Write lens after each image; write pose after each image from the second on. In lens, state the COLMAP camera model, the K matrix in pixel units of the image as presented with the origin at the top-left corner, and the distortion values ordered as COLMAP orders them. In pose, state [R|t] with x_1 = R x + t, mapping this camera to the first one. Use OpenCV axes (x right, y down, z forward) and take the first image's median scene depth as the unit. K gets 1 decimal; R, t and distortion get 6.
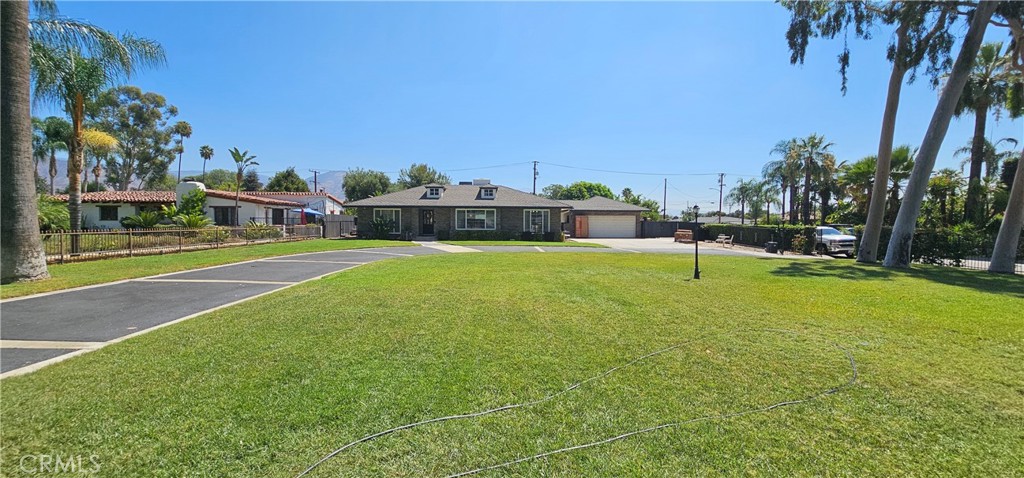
lens RADIAL K [[416.4, 0, 515.0], [0, 416.4, 234.4], [0, 0, 1]] dist [-0.001515, 0.000591]
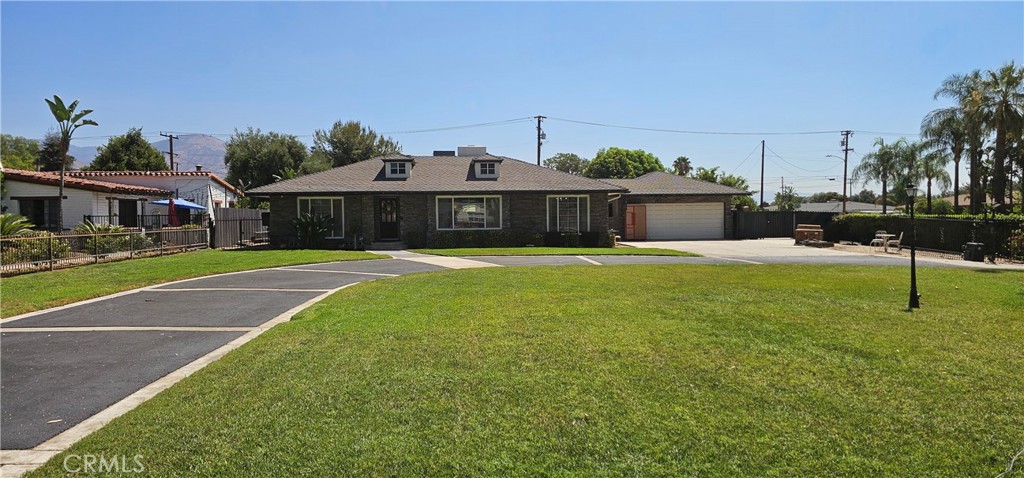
lens RADIAL K [[681.7, 0, 510.5], [0, 681.7, 234.4], [0, 0, 1]] dist [0.059840, -0.044300]
pose [[0.999486, -0.015857, 0.027878, -0.057819], [0.015917, 0.999871, -0.001939, -0.002081], [-0.027844, 0.002382, 0.999609, 0.009822]]
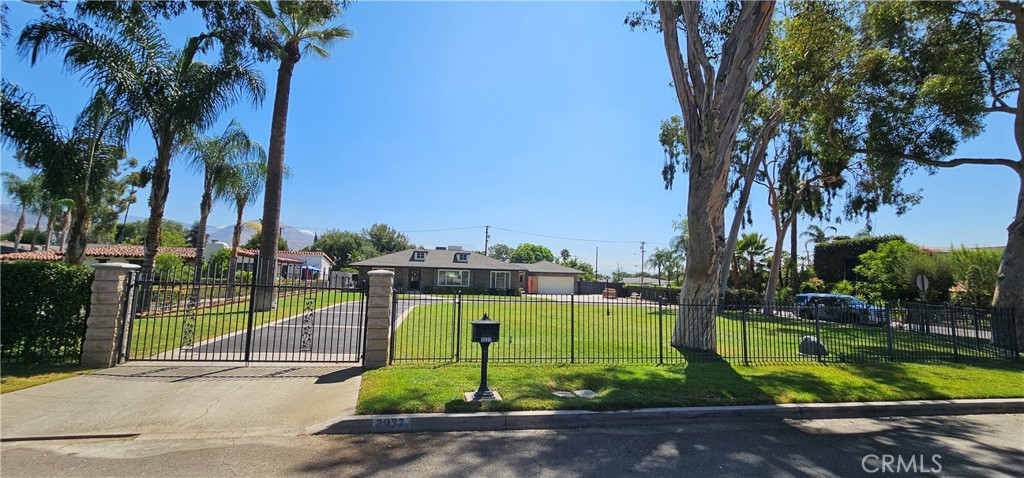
lens RADIAL K [[416.4, 0, 516.5], [0, 416.4, 231.3], [0, 0, 1]] dist [-0.001515, 0.000591]
pose [[0.988656, 0.036262, 0.145755, -0.088448], [-0.015132, 0.989528, -0.143547, 0.002436], [-0.149434, 0.139713, 0.978851, -0.283430]]
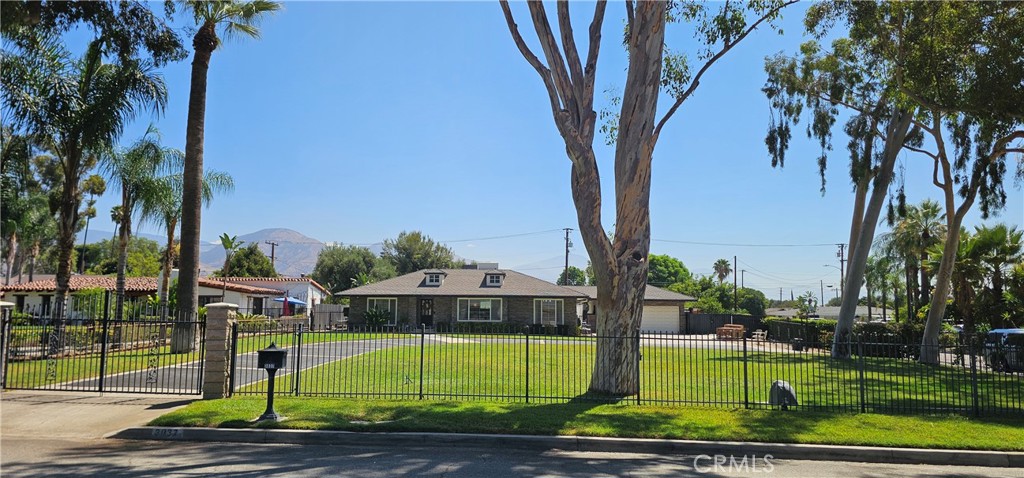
lens RADIAL K [[681.7, 0, 502.9], [0, 681.7, 239.8], [0, 0, 1]] dist [0.059840, -0.044300]
pose [[0.996951, -0.003752, -0.077934, 0.063118], [-0.006619, 0.991175, -0.132395, 0.006651], [0.077743, 0.132507, 0.988129, -0.416696]]
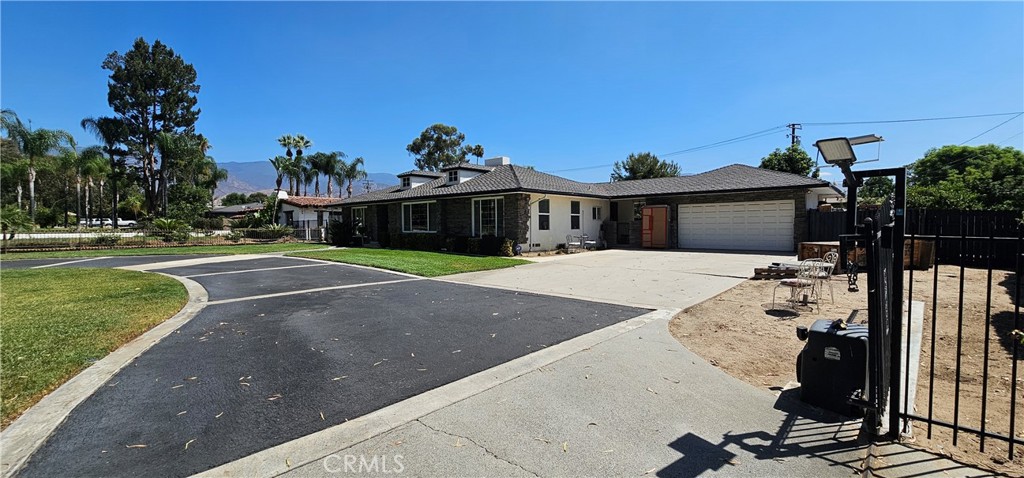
lens RADIAL K [[416.4, 0, 509.0], [0, 416.4, 241.2], [0, 0, 1]] dist [-0.001515, 0.000591]
pose [[0.692885, 0.017093, -0.720845, 0.466669], [-0.010722, 0.999853, 0.013402, -0.006674], [0.720968, -0.001557, 0.692966, 0.590997]]
